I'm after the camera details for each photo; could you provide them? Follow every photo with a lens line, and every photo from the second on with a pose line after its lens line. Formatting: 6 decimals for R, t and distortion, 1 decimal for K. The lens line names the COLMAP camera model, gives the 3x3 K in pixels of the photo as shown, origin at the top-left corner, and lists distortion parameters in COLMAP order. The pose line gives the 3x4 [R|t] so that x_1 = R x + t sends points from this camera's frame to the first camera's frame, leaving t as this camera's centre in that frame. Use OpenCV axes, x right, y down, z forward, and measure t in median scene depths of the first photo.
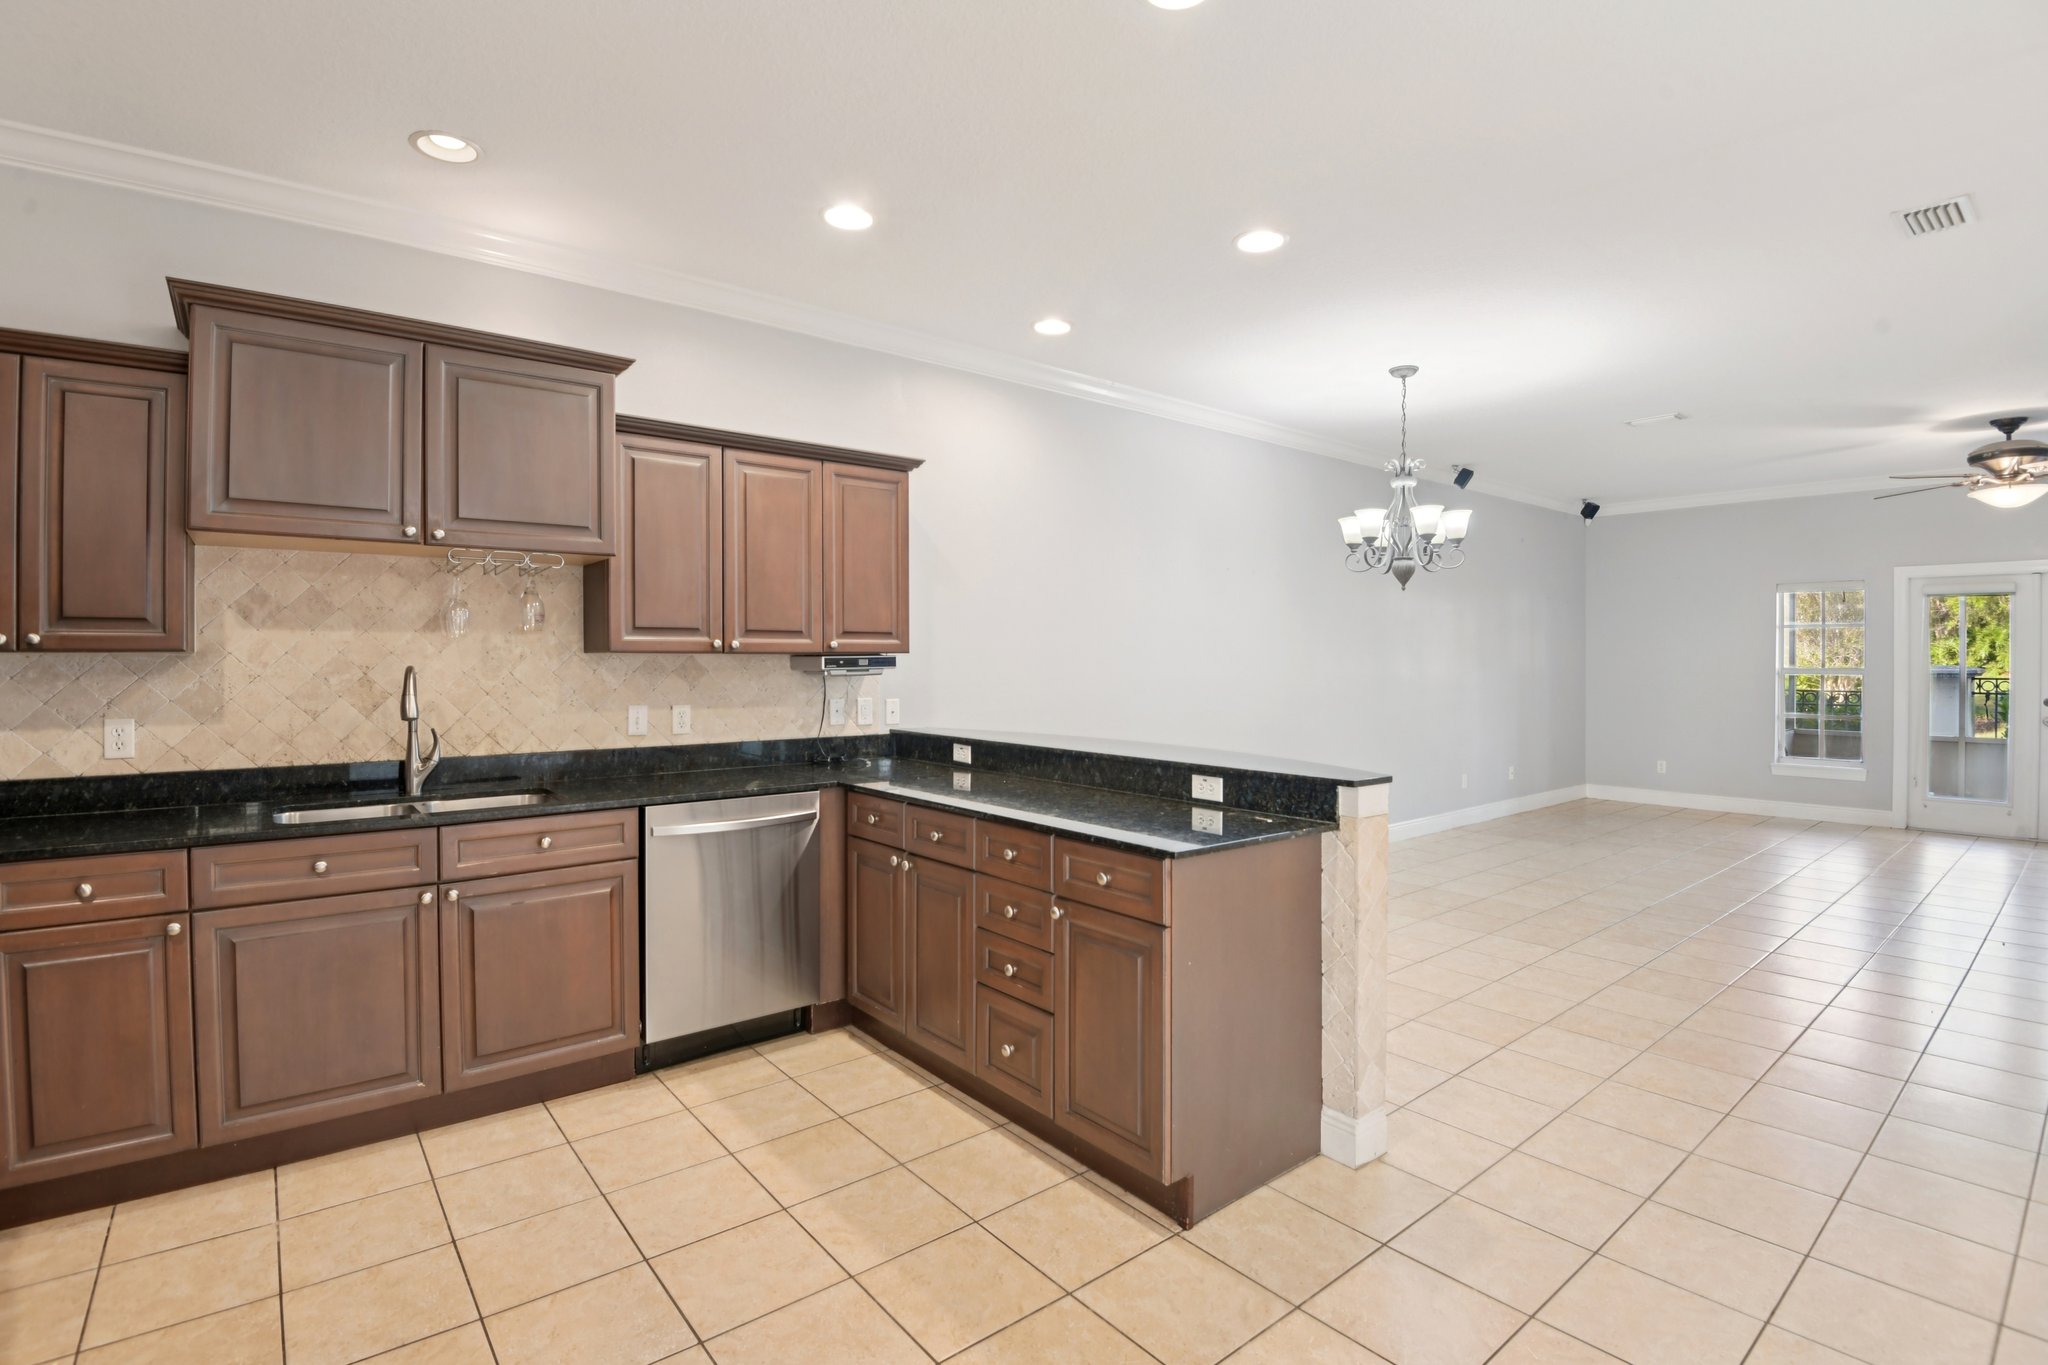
lens RADIAL K [[956.6, 0, 1024.0], [0, 956.6, 682.5], [0, 0, 1]] dist [-0.003700, -0.025024]
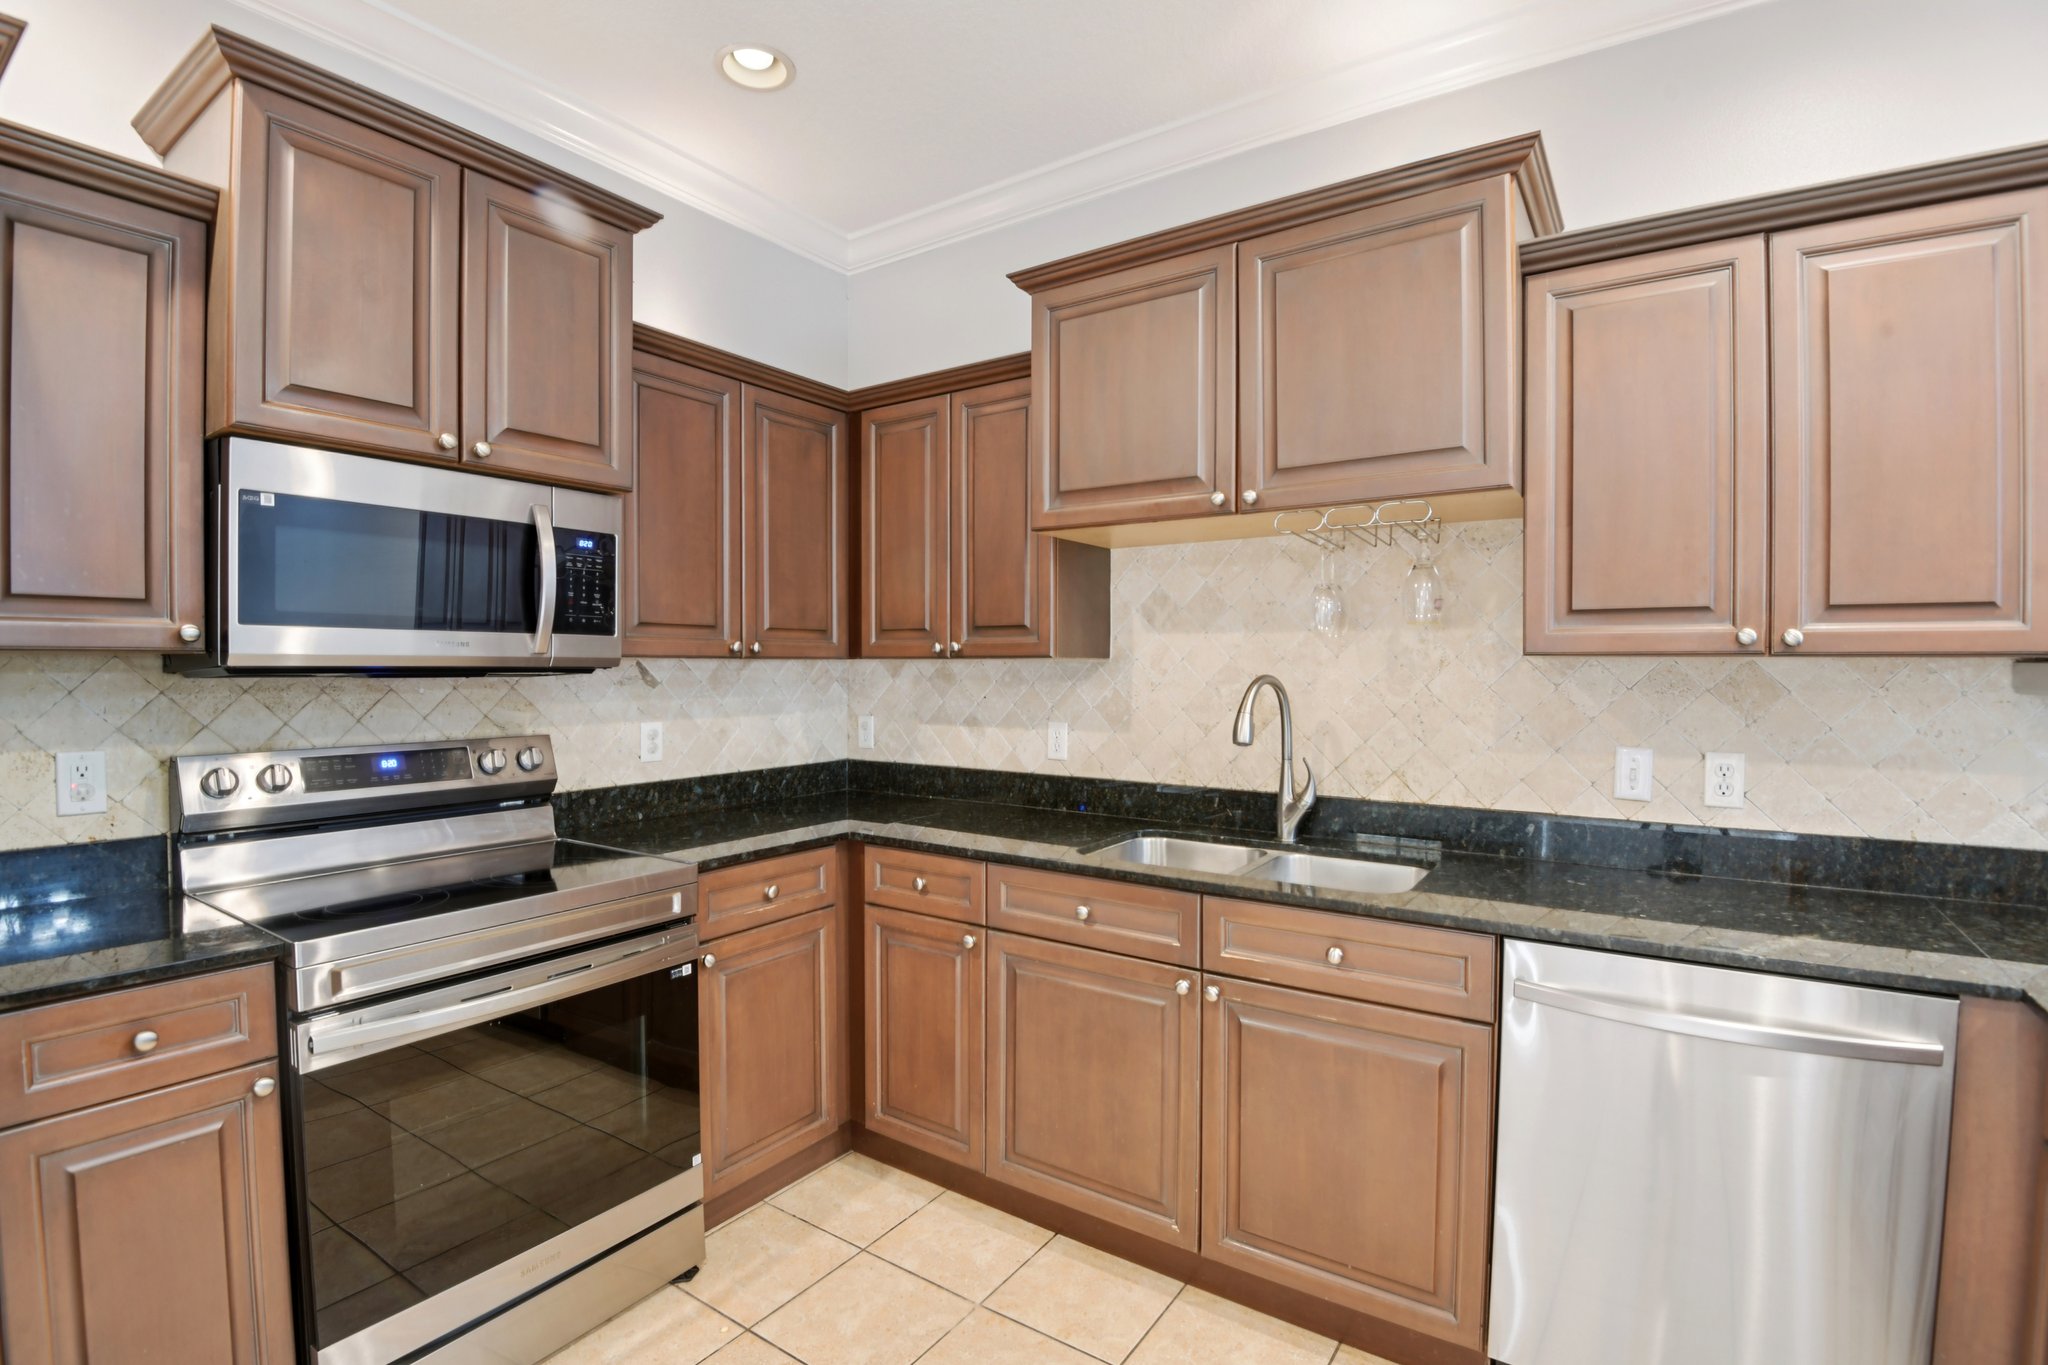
lens RADIAL K [[956.6, 0, 1024.0], [0, 956.6, 682.5], [0, 0, 1]] dist [-0.003700, -0.025024]
pose [[0.280872, 0.019688, -0.959543, 0.047435], [-0.022705, 0.999646, 0.013865, -0.017543], [0.959477, 0.017892, 0.281219, 0.584625]]
